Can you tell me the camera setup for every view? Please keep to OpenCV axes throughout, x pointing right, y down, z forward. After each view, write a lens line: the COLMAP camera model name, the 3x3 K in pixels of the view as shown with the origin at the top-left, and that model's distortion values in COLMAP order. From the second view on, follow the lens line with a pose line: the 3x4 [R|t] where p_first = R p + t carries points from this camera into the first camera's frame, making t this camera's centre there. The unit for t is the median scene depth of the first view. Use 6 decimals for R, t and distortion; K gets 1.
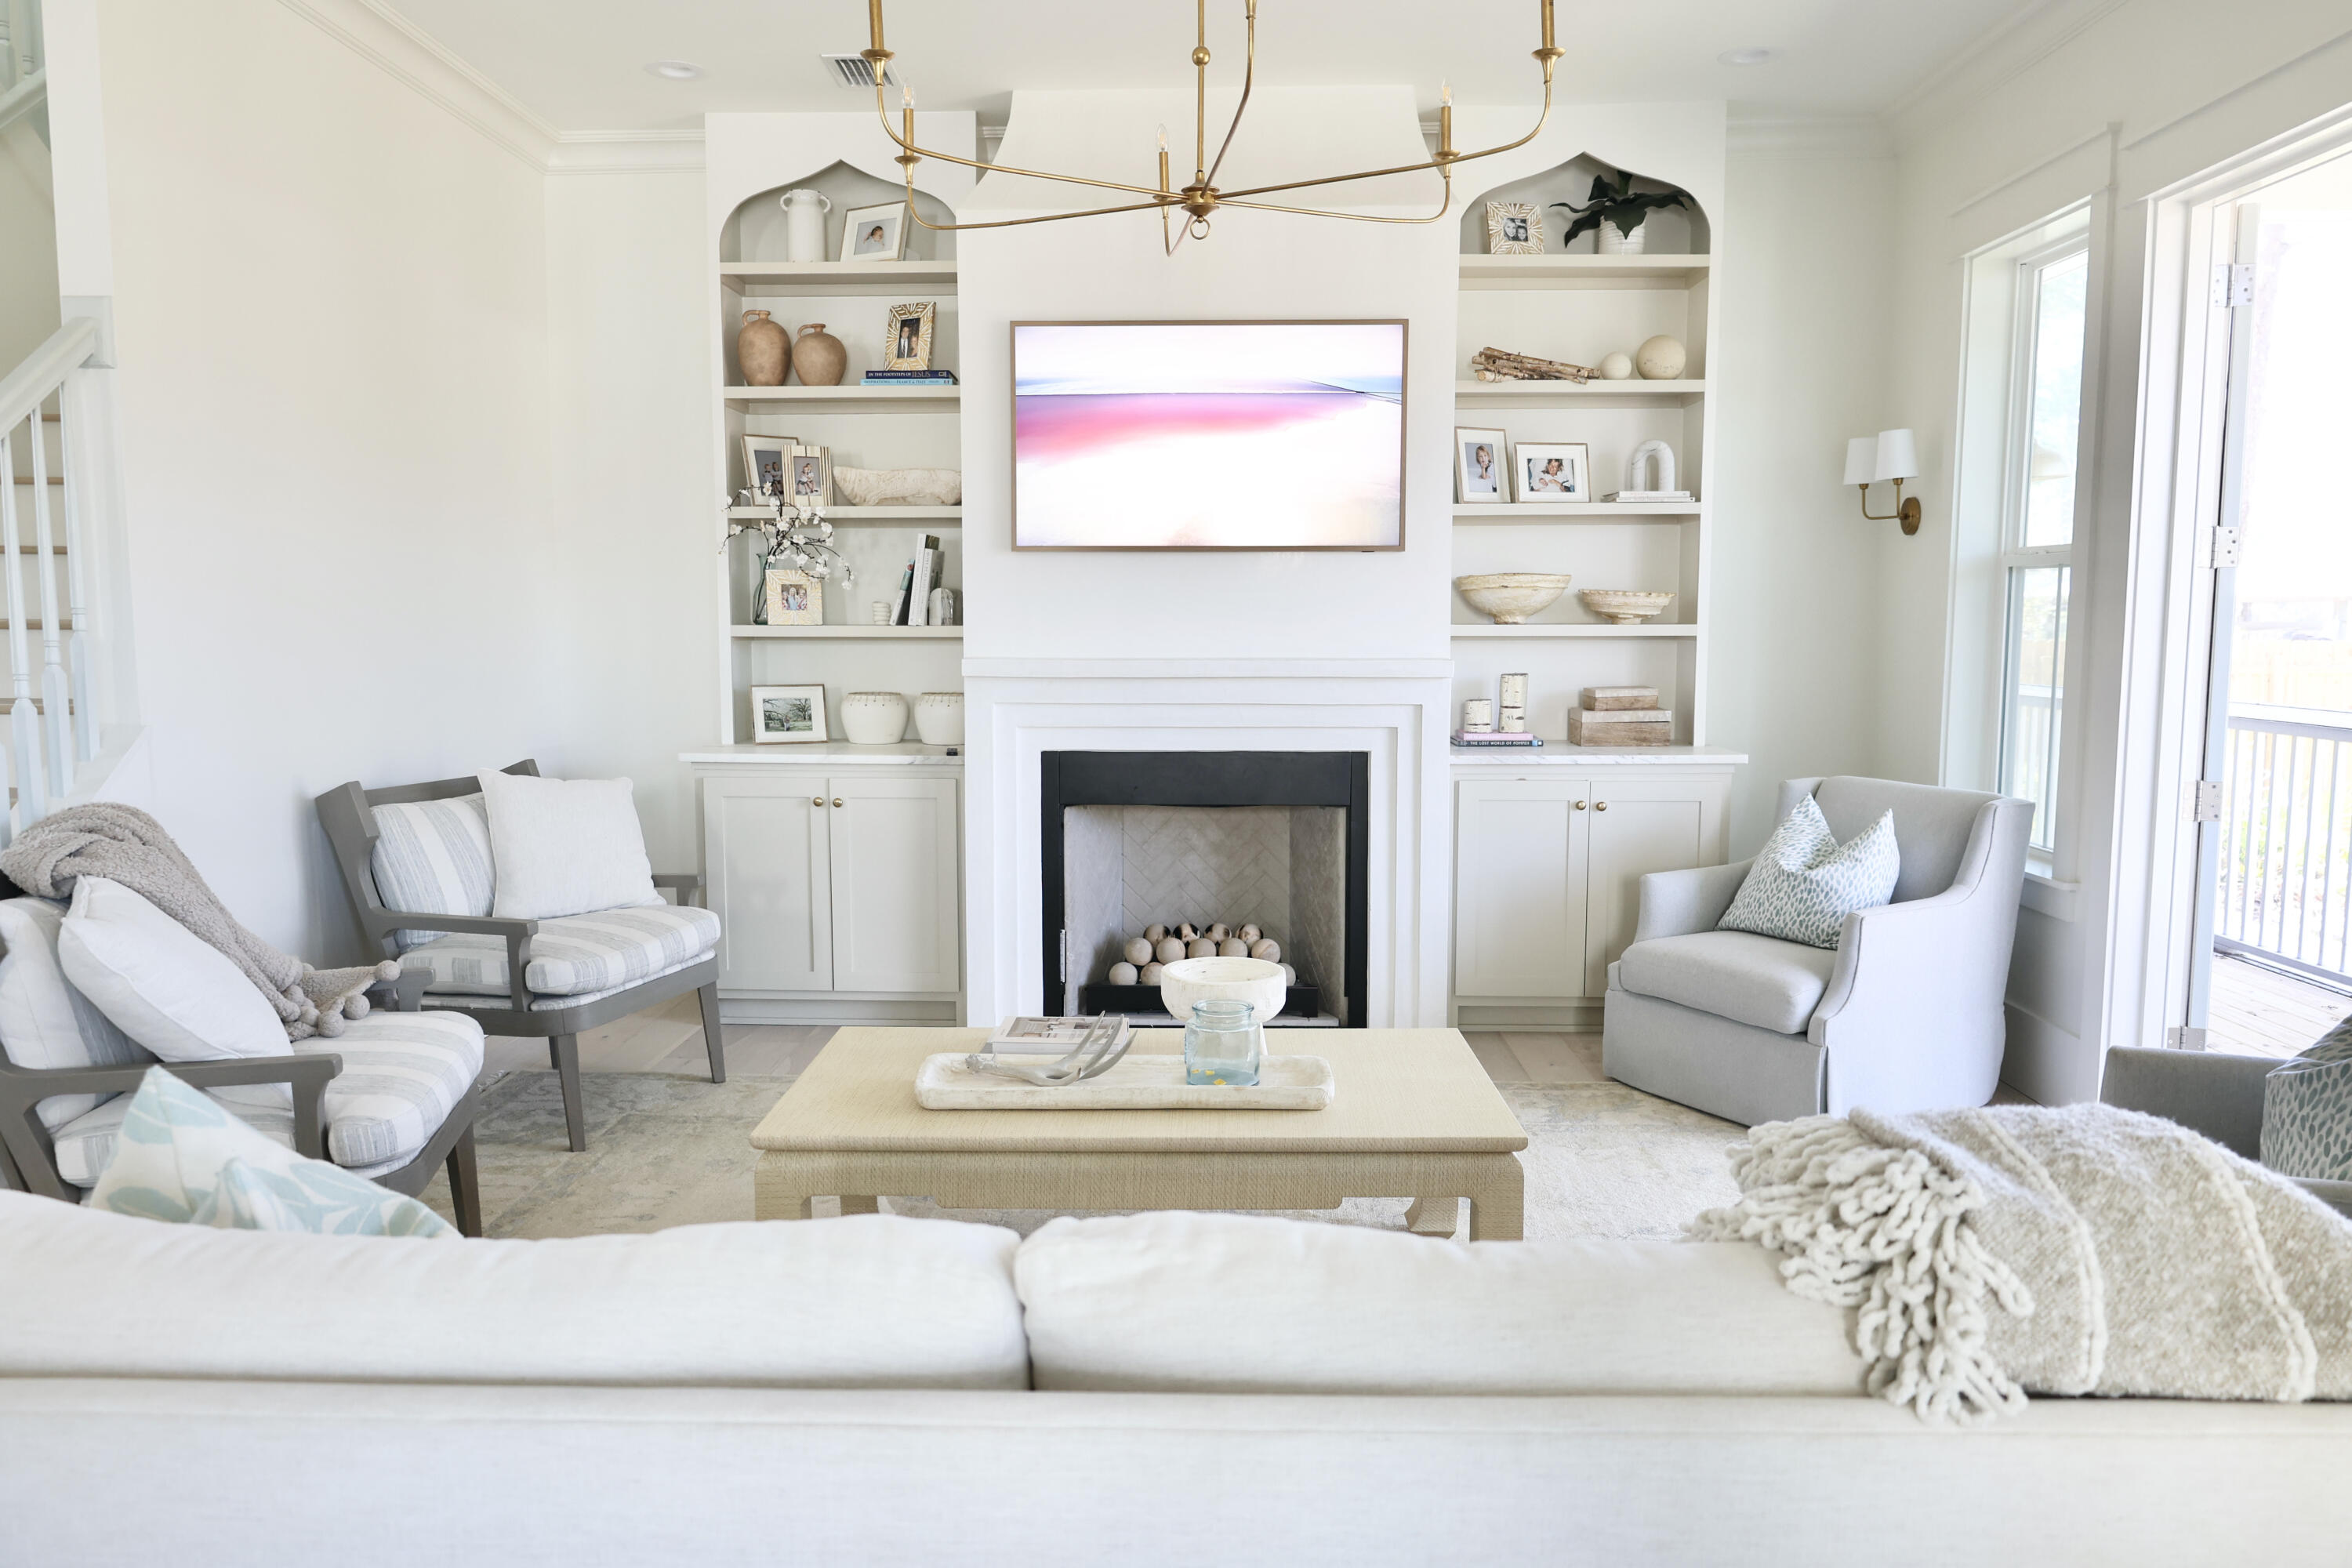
lens RADIAL K [[1617.4, 0, 1169.5], [0, 1617.4, 784.3], [0, 0, 1]] dist [0.004246, -0.001774]
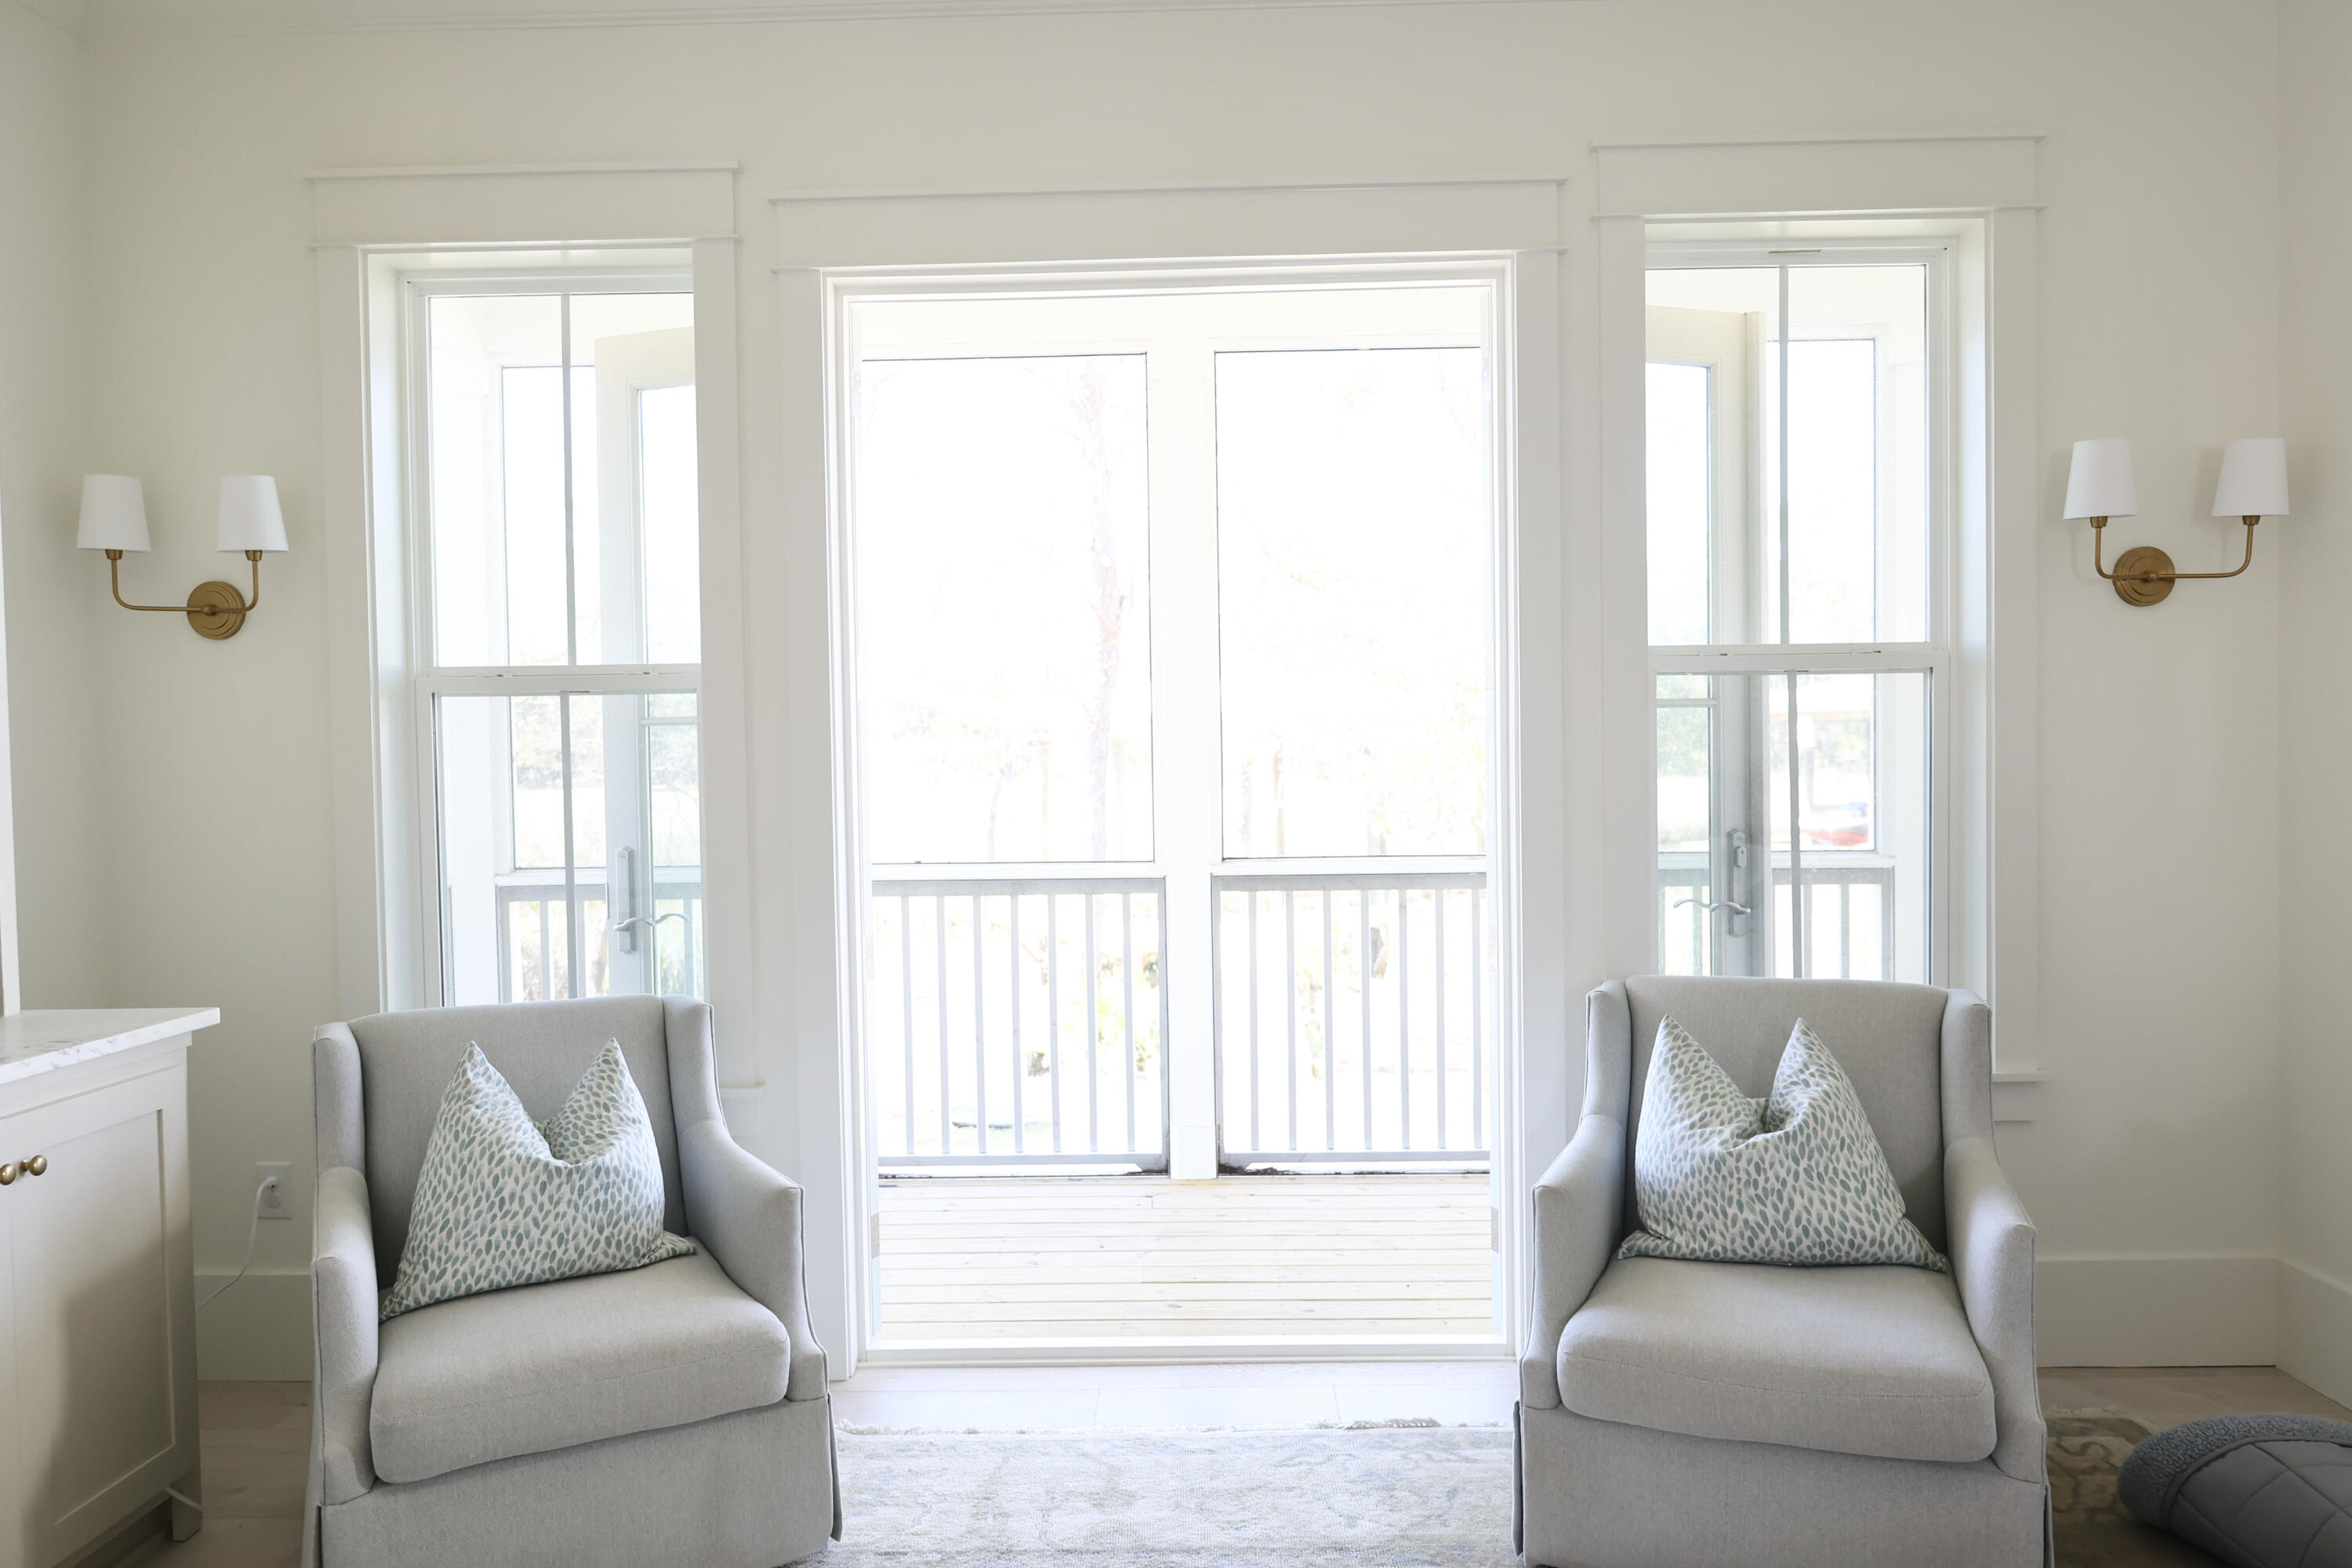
lens RADIAL K [[1617.4, 0, 1169.5], [0, 1617.4, 784.3], [0, 0, 1]] dist [0.004246, -0.001774]
pose [[-0.004138, -0.020036, 0.999791, -0.193021], [0.120594, 0.992492, 0.020389, -0.062892], [-0.992693, 0.120654, -0.001691, 0.626608]]
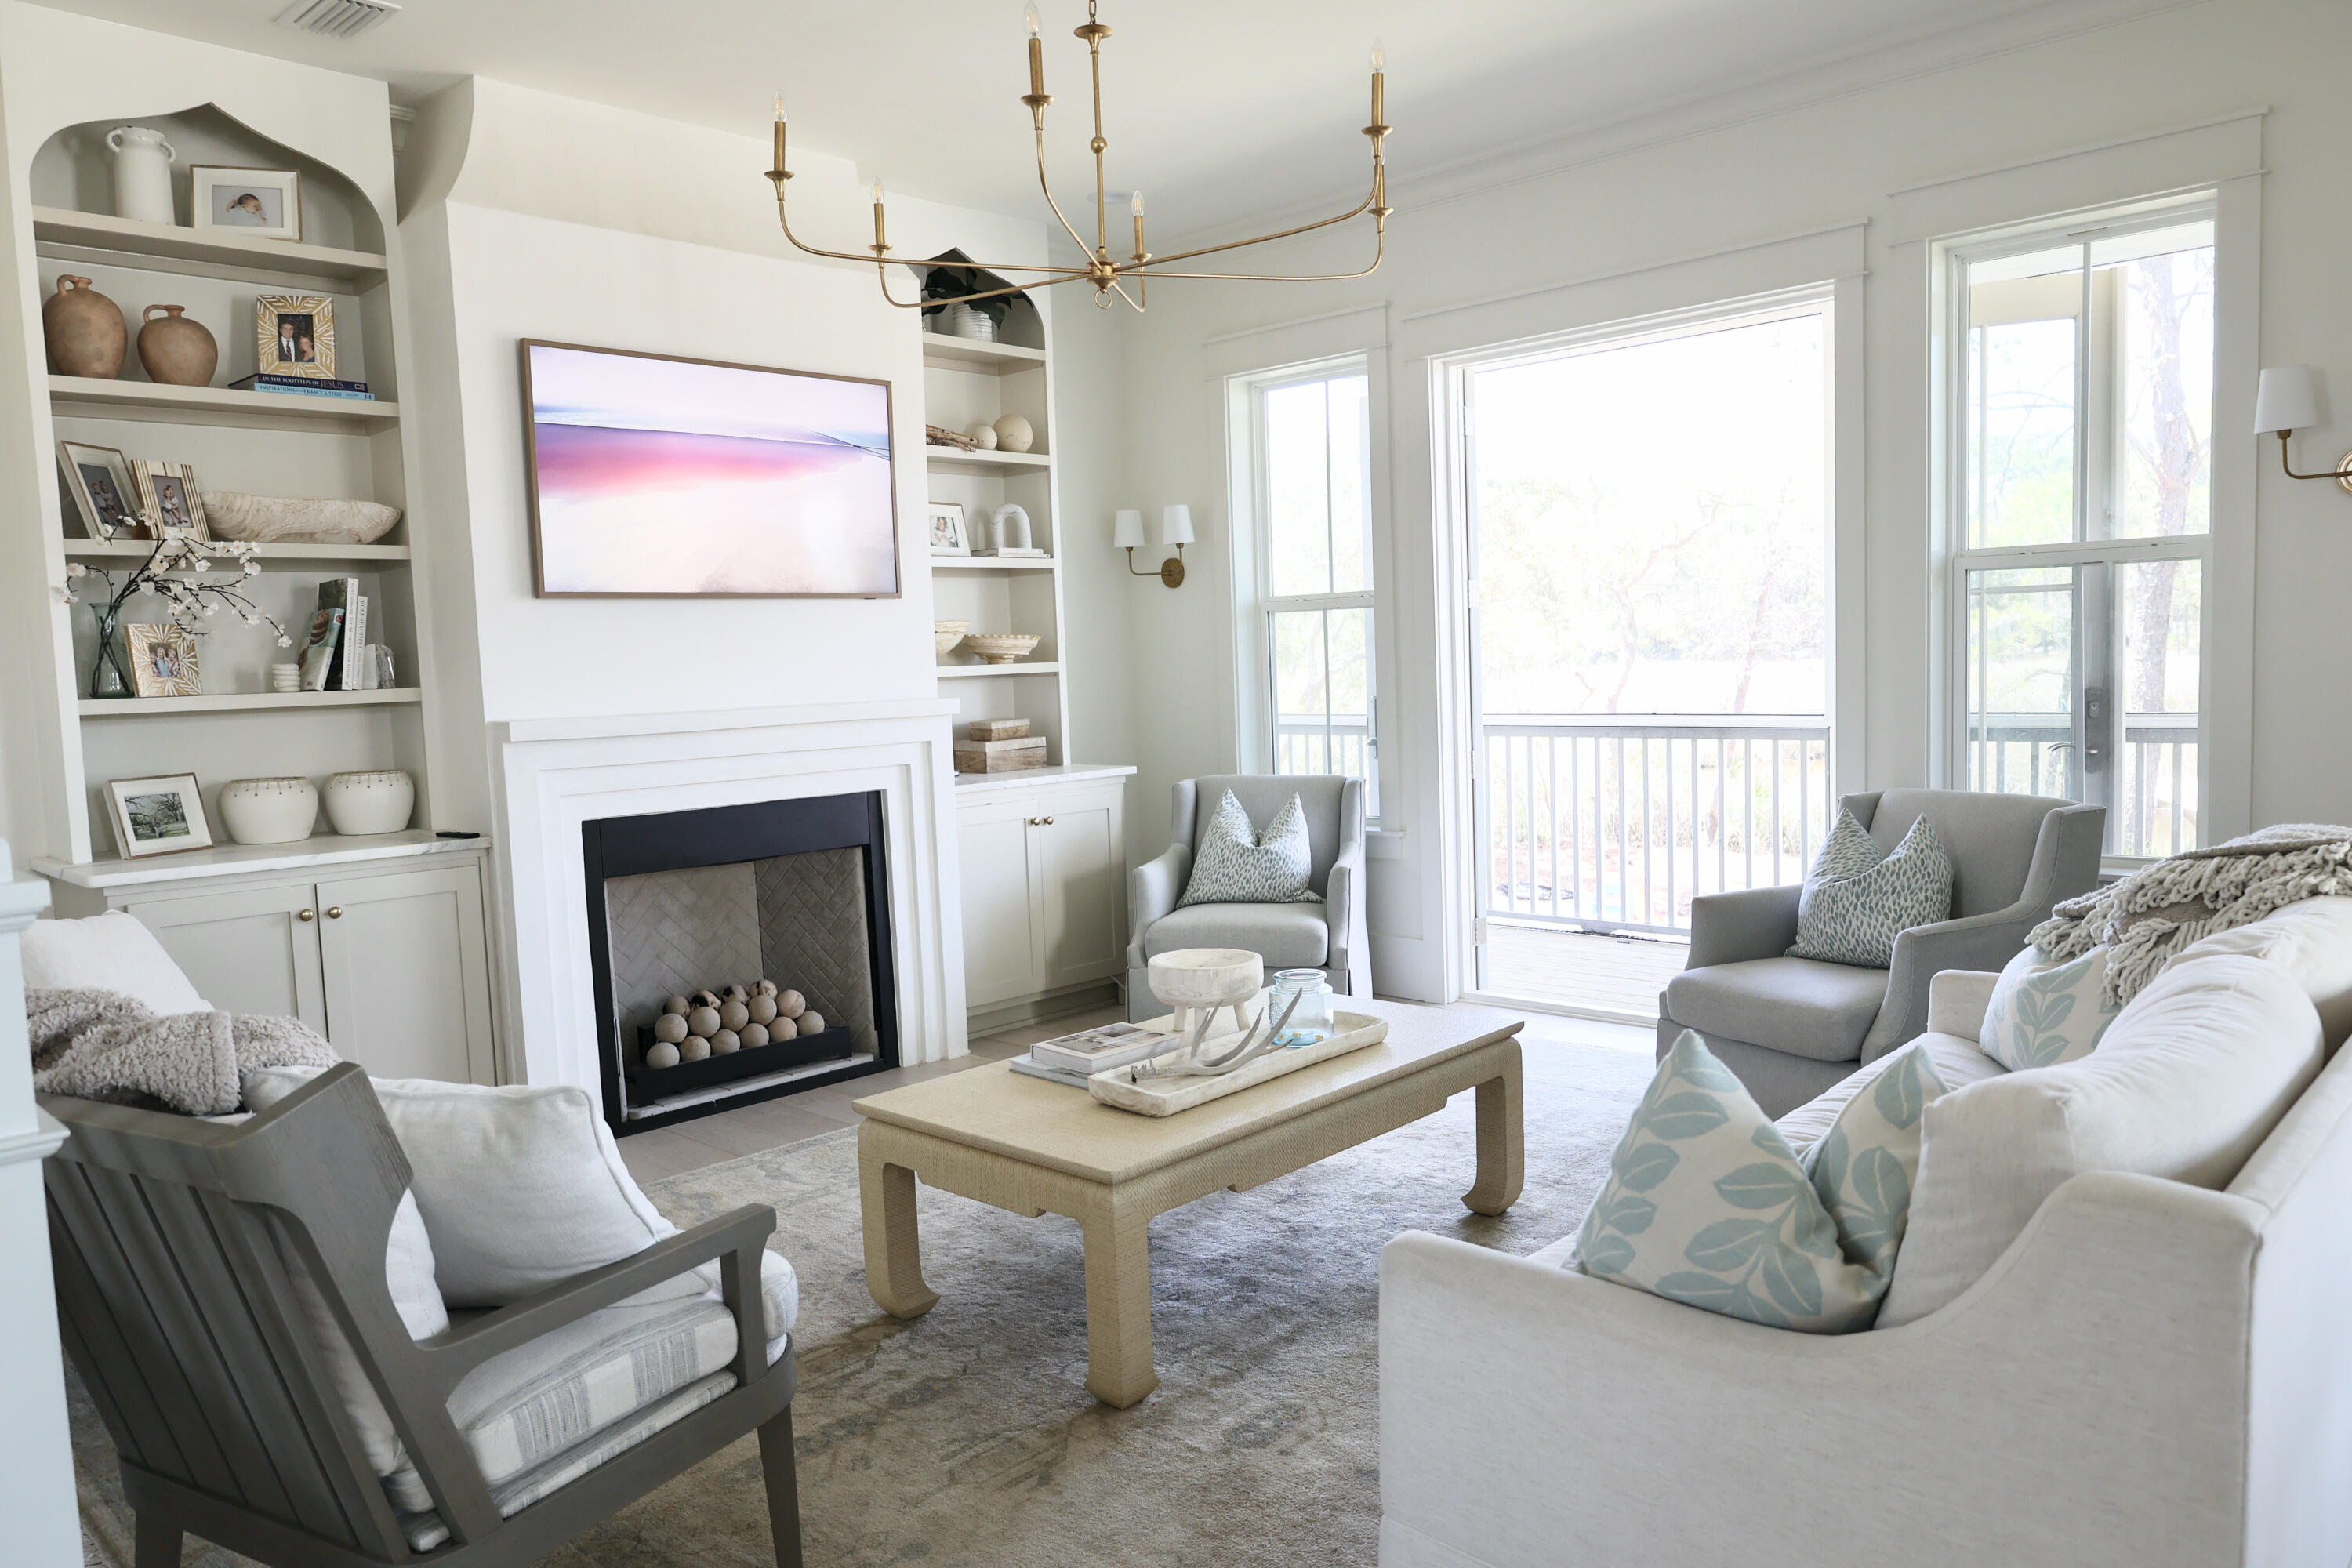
lens RADIAL K [[1617.4, 0, 1169.5], [0, 1617.4, 784.3], [0, 0, 1]] dist [0.004246, -0.001774]
pose [[0.674102, -0.082823, 0.733981, -0.488825], [0.113538, 0.993503, 0.007832, -0.010477], [-0.729860, 0.078055, 0.679125, 0.149399]]
